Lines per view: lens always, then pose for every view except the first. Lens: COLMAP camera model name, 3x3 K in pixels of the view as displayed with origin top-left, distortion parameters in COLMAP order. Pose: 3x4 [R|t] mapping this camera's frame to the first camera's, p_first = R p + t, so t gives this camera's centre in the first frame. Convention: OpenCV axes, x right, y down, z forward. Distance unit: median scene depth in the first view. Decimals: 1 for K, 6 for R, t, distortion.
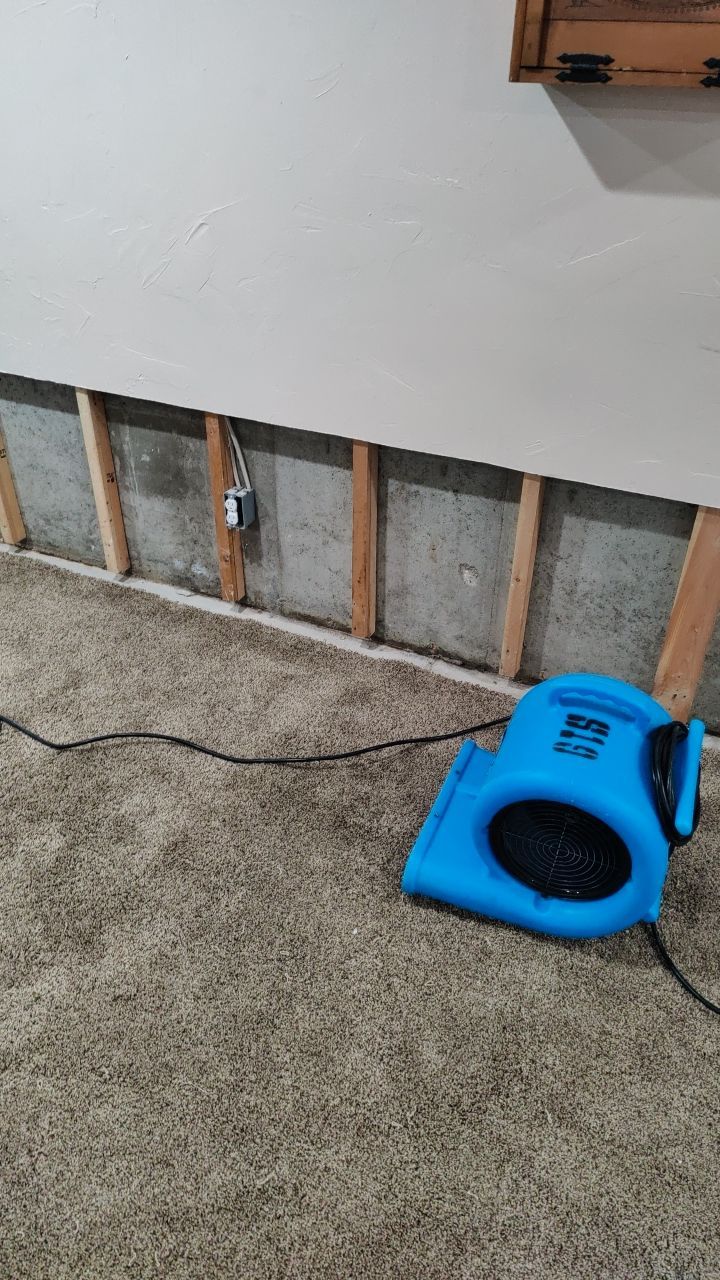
lens RADIAL K [[836.4, 0, 346.1], [0, 836.4, 731.6], [0, 0, 1]] dist [0.044261, -0.064910]
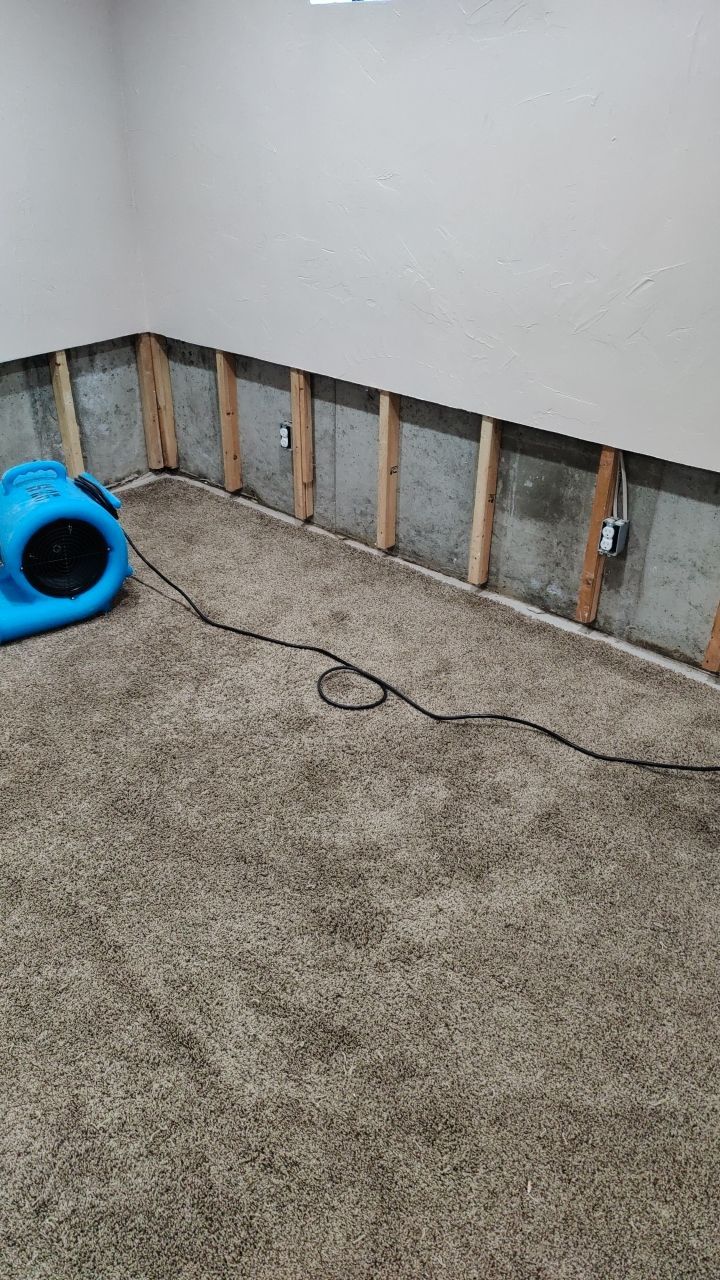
lens RADIAL K [[858.2, 0, 363.7], [0, 858.2, 726.3], [0, 0, 1]] dist [0.060984, -0.082322]
pose [[0.962951, 0.164689, -0.213549, -0.163887], [-0.182248, 0.981089, -0.065192, 0.105974], [0.198775, 0.101696, 0.974755, -0.119955]]
